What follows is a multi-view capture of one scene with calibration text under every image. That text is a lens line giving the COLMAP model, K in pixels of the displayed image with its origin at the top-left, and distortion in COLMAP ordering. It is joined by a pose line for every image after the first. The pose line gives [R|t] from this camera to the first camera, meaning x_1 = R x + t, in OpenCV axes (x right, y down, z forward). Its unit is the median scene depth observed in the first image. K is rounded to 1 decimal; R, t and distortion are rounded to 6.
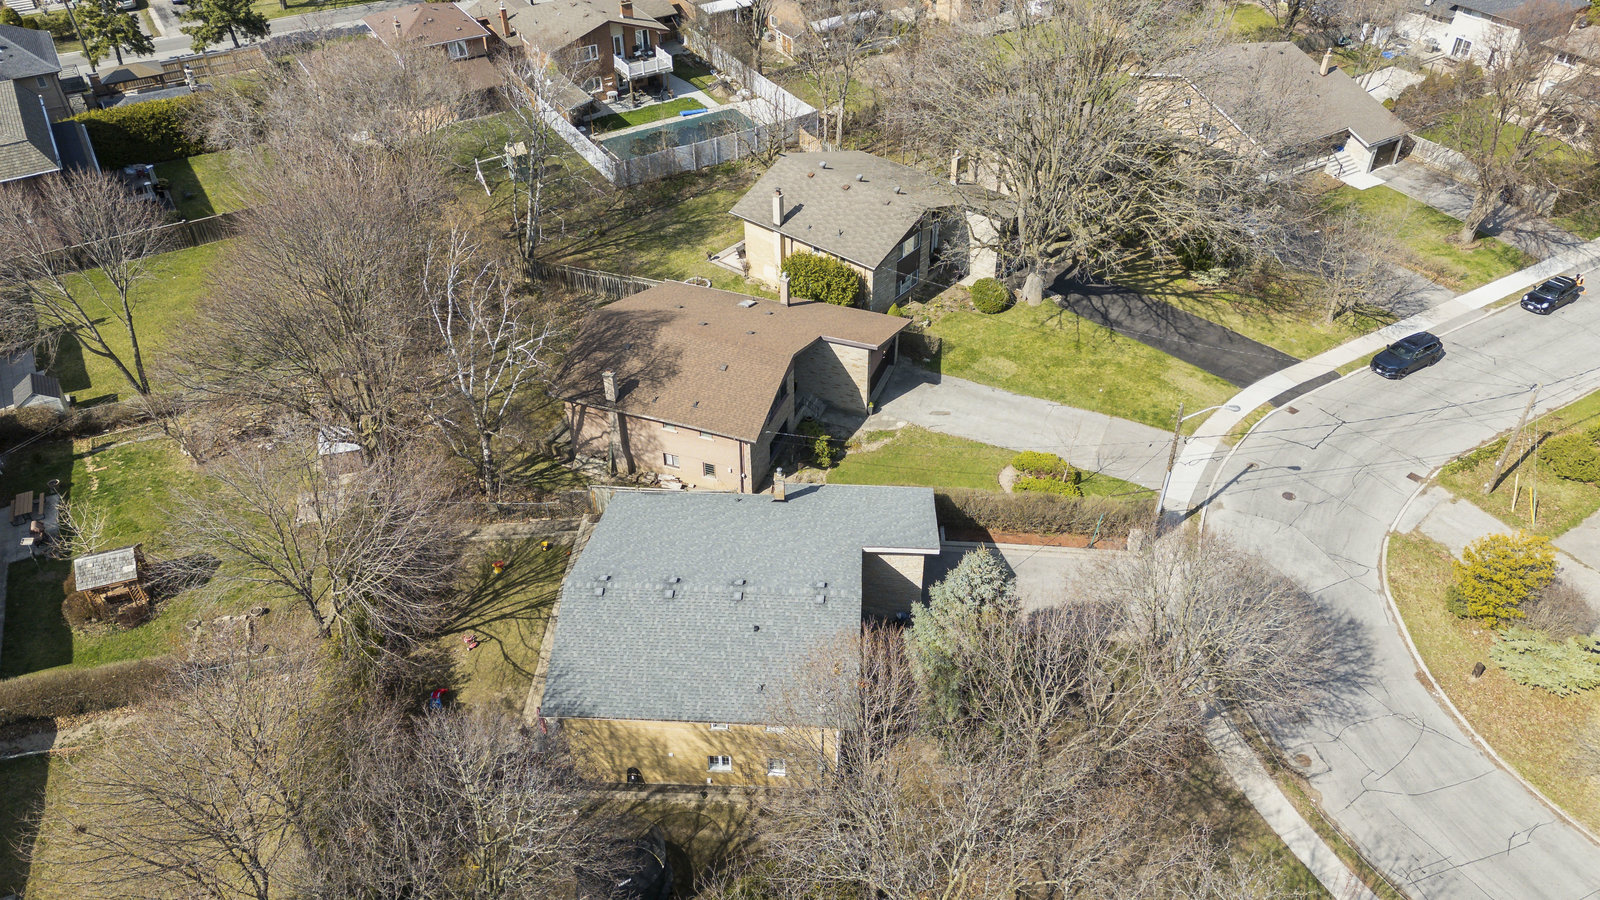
lens RADIAL K [[1180.6, 0, 800.0], [0, 1180.6, 450.0], [0, 0, 1]] dist [0.058599, -0.033064]
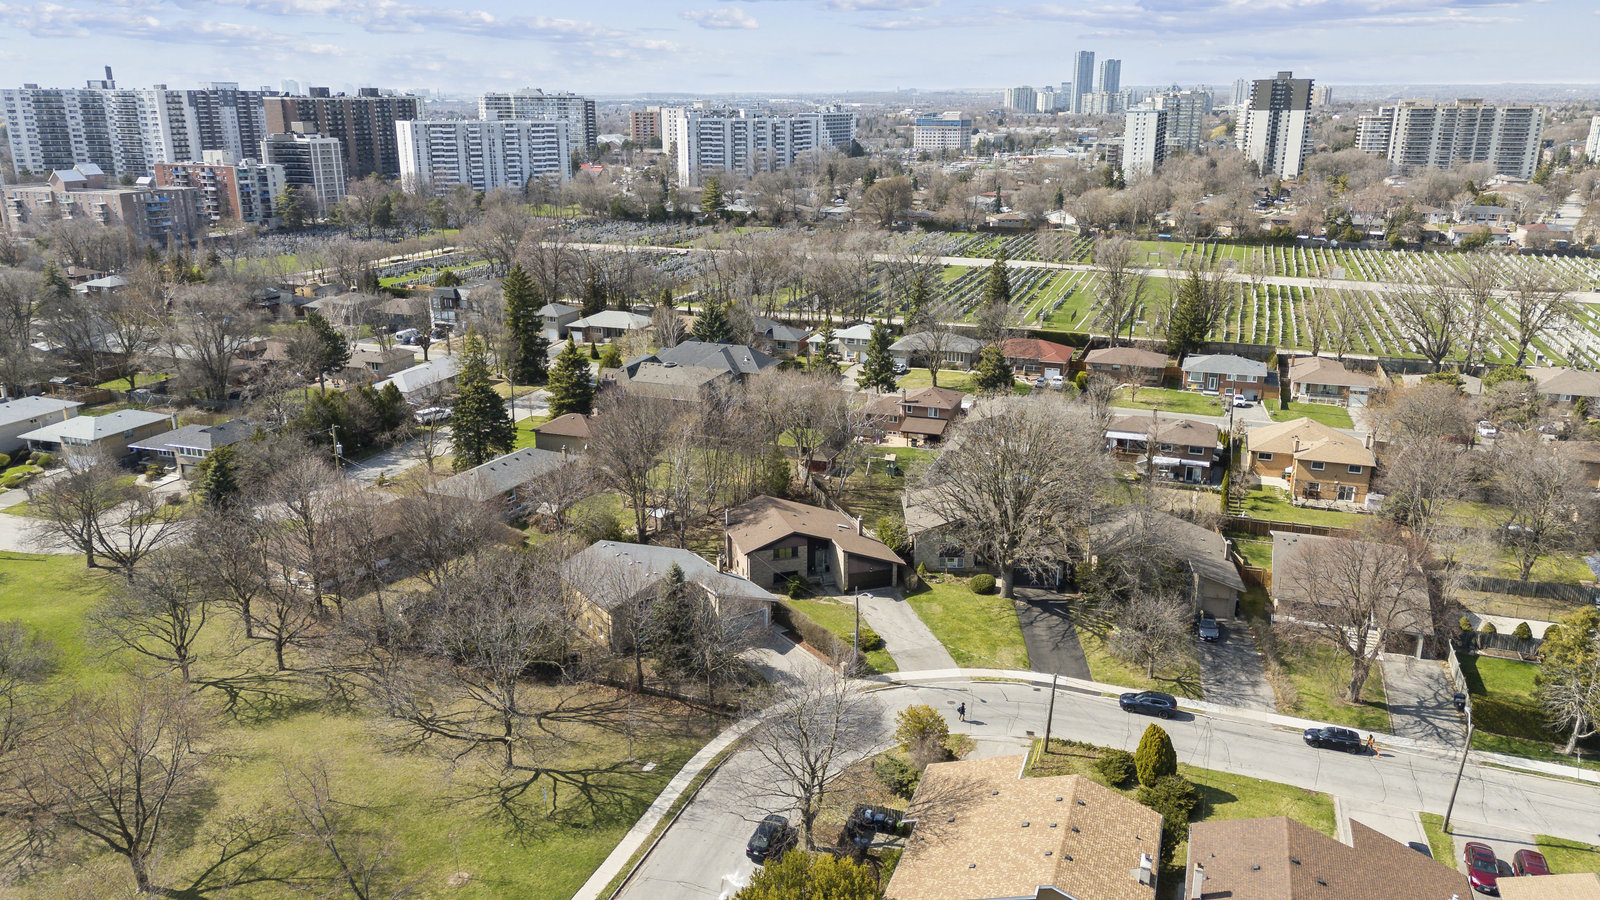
lens RADIAL K [[1171.2, 0, 800.0], [0, 1171.2, 450.0], [0, 0, 1]] dist [0.087266, -0.091313]
pose [[0.626990, 0.238650, -0.741572, 1.231195], [-0.490394, 0.860557, -0.137681, 0.057358], [0.605308, 0.449987, 0.656593, -0.292345]]
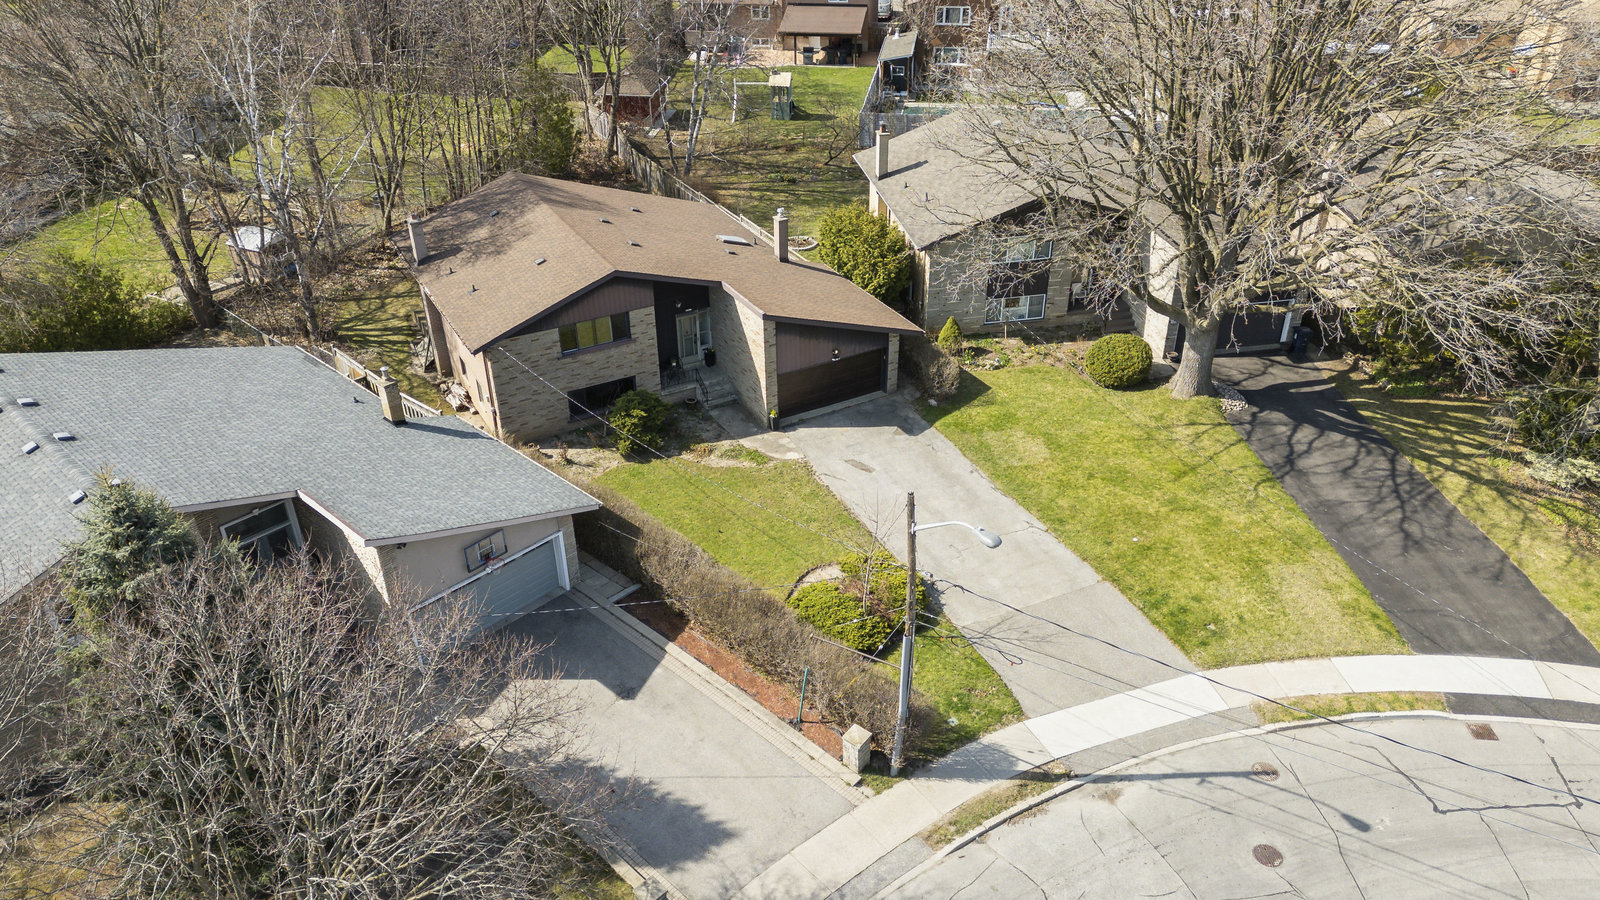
lens RADIAL K [[1180.6, 0, 800.0], [0, 1180.6, 450.0], [0, 0, 1]] dist [0.058599, -0.033064]
pose [[0.766620, 0.342778, -0.542953, 0.415813], [-0.398021, 0.917217, 0.017076, -0.035281], [0.503859, 0.203016, 0.839590, 0.441715]]
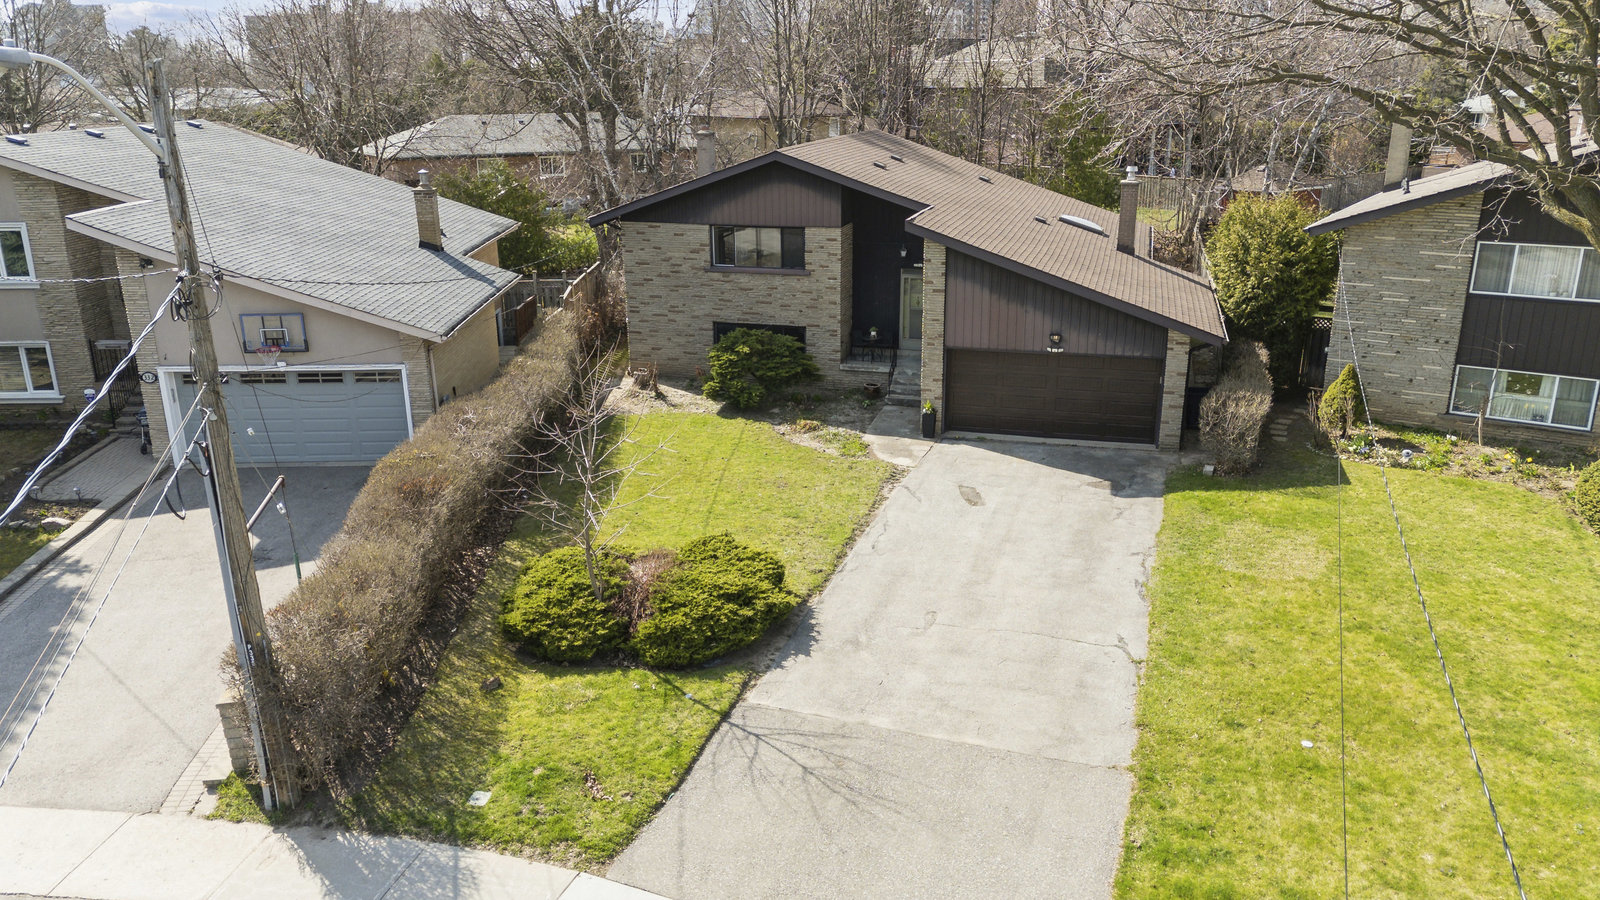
lens RADIAL K [[1171.2, 0, 800.0], [0, 1171.2, 450.0], [0, 0, 1]] dist [0.087266, -0.091313]
pose [[0.087840, 0.311952, -0.946029, 0.430941], [-0.611264, 0.766752, 0.196079, -0.076679], [0.786537, 0.561050, 0.258036, 0.829813]]
